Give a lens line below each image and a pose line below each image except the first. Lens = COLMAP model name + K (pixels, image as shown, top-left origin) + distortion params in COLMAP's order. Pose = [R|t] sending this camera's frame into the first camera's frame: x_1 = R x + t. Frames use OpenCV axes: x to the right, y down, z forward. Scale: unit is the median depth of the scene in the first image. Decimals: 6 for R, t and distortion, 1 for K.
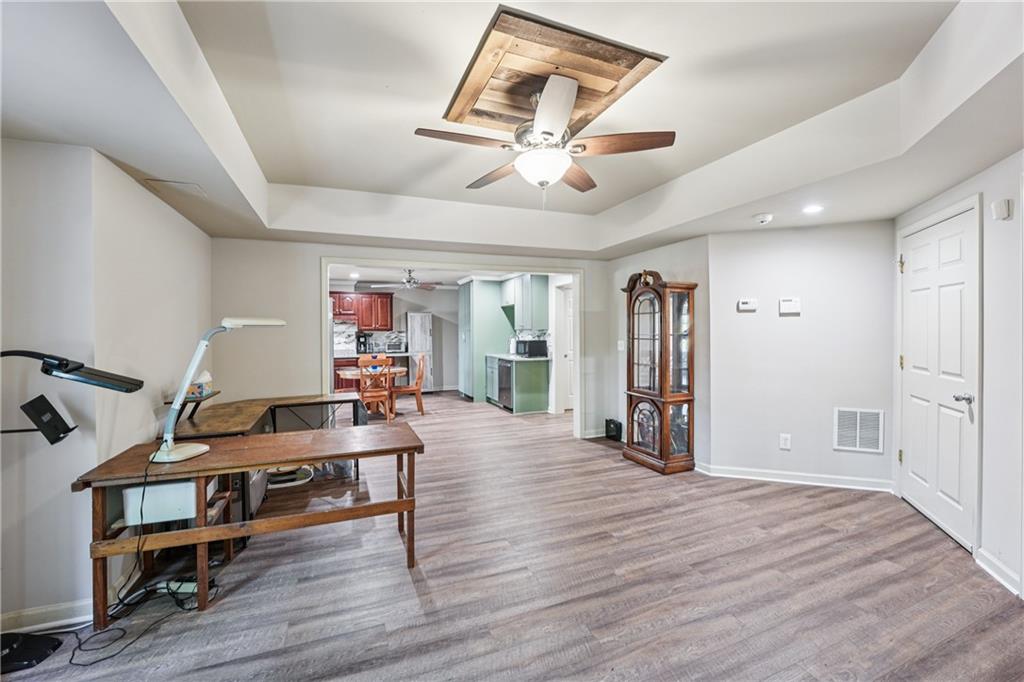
lens RADIAL K [[419.0, 0, 515.1], [0, 419.0, 337.5], [0, 0, 1]] dist [-0.027877, 0.002681]
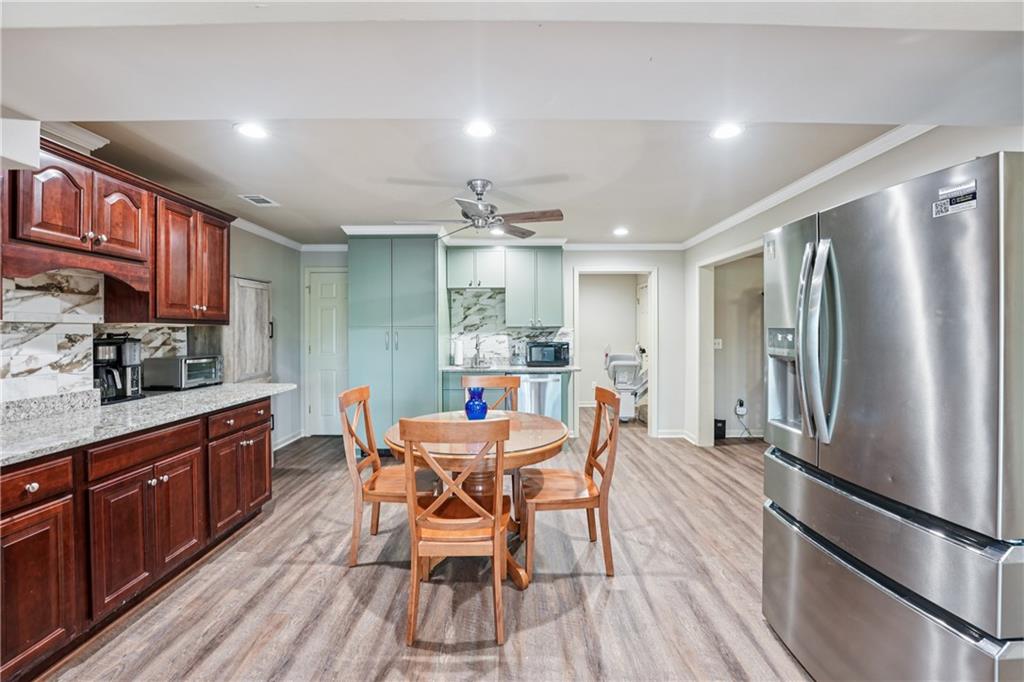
lens RADIAL K [[419.0, 0, 513.5], [0, 419.0, 331.7], [0, 0, 1]] dist [-0.027877, 0.002681]
pose [[0.366269, 0.008370, 0.930471, -0.562213], [0.007869, 0.999896, -0.012092, -0.003975], [-0.930476, 0.011751, 0.366165, 0.692604]]
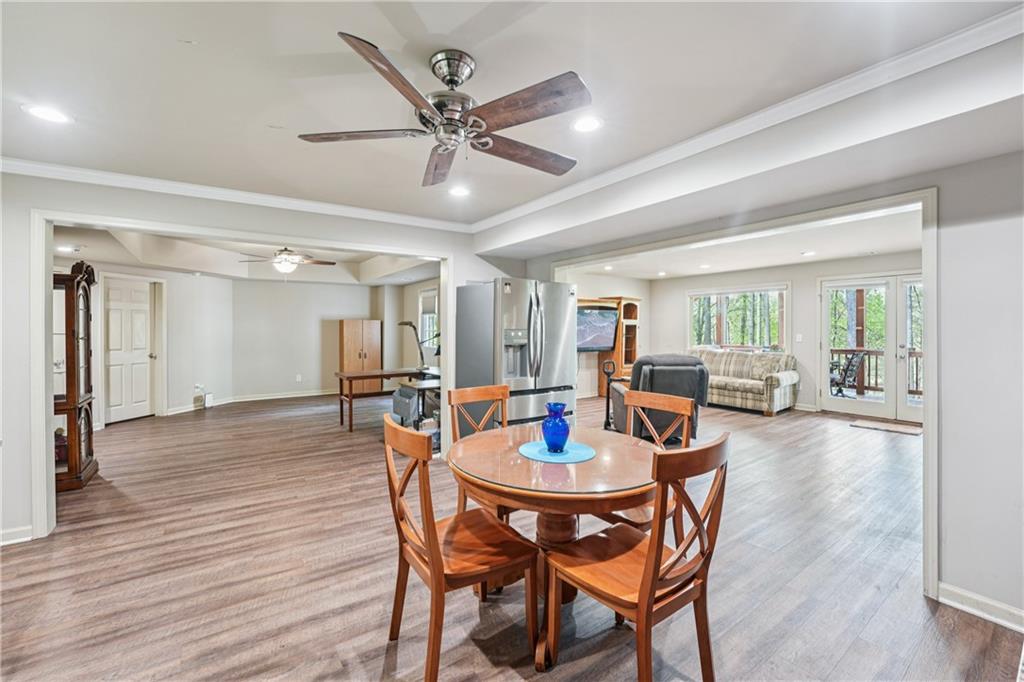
lens RADIAL K [[419.0, 0, 519.5], [0, 419.0, 327.0], [0, 0, 1]] dist [-0.027877, 0.002681]
pose [[-0.968504, 0.006192, -0.248920, -0.198492], [0.002120, 0.999860, 0.016624, -0.017561], [0.248988, 0.015573, -0.968381, 1.072148]]
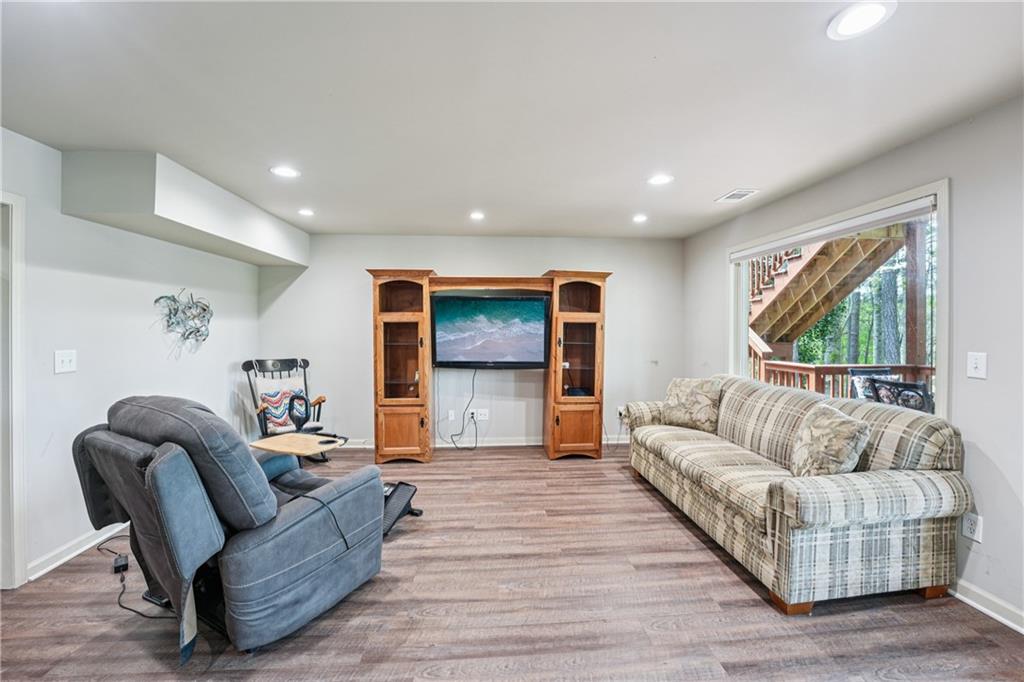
lens RADIAL K [[419.0, 0, 510.7], [0, 419.0, 328.4], [0, 0, 1]] dist [-0.027877, 0.002681]
pose [[-0.952855, 0.005701, 0.303373, -0.807108], [0.010151, 0.999863, 0.013095, -0.005394], [-0.303257, 0.015557, -0.952782, 0.687345]]
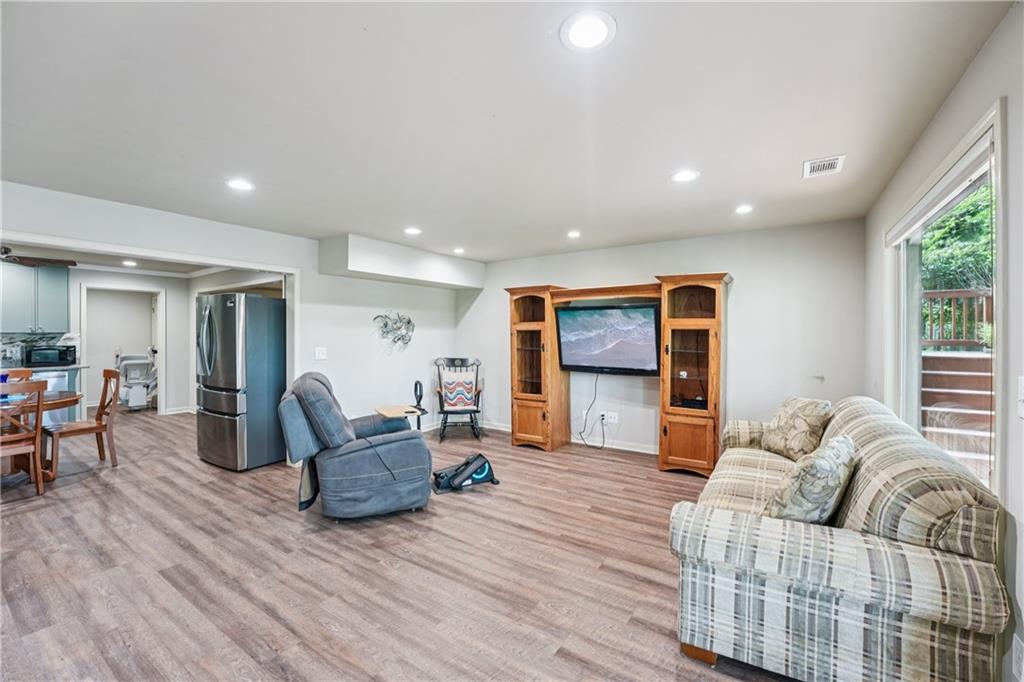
lens RADIAL K [[419.0, 0, 513.6], [0, 419.0, 331.9], [0, 0, 1]] dist [-0.027877, 0.002681]
pose [[-0.566737, 0.011748, 0.823815, -1.027567], [0.016999, 0.999852, -0.002564, -0.004227], [-0.823723, 0.012551, -0.566853, 0.603926]]
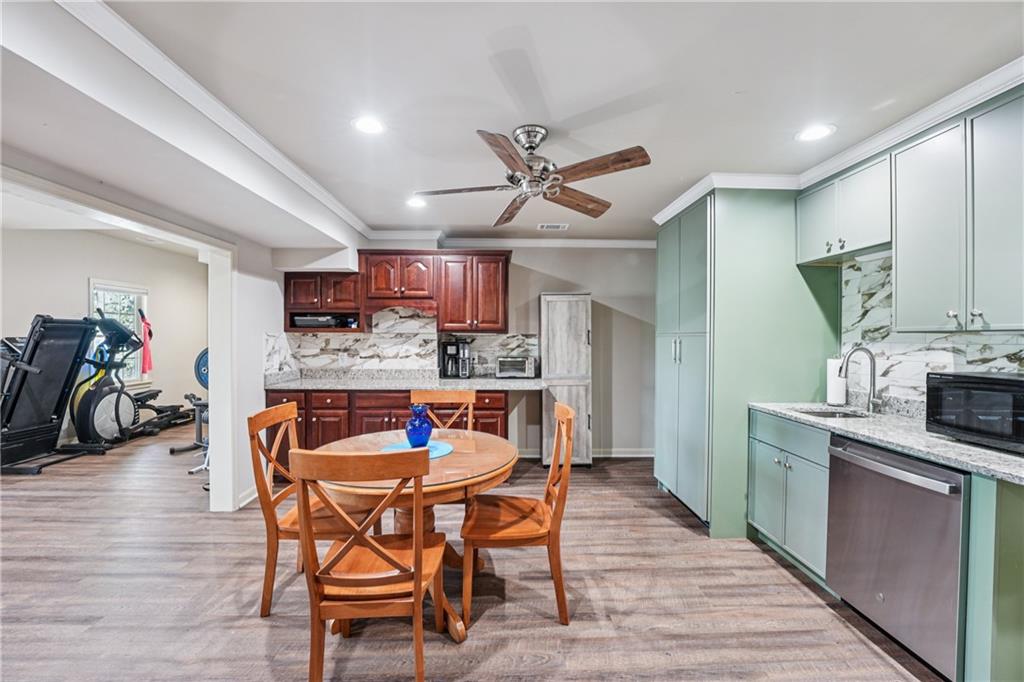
lens RADIAL K [[419.0, 0, 510.4], [0, 419.0, 338.9], [0, 0, 1]] dist [-0.027877, 0.002681]
pose [[0.935449, 0.015994, -0.353099, -0.134171], [-0.017685, 0.999842, -0.001565, -0.009154], [0.353018, 0.007708, 0.935585, 0.601856]]
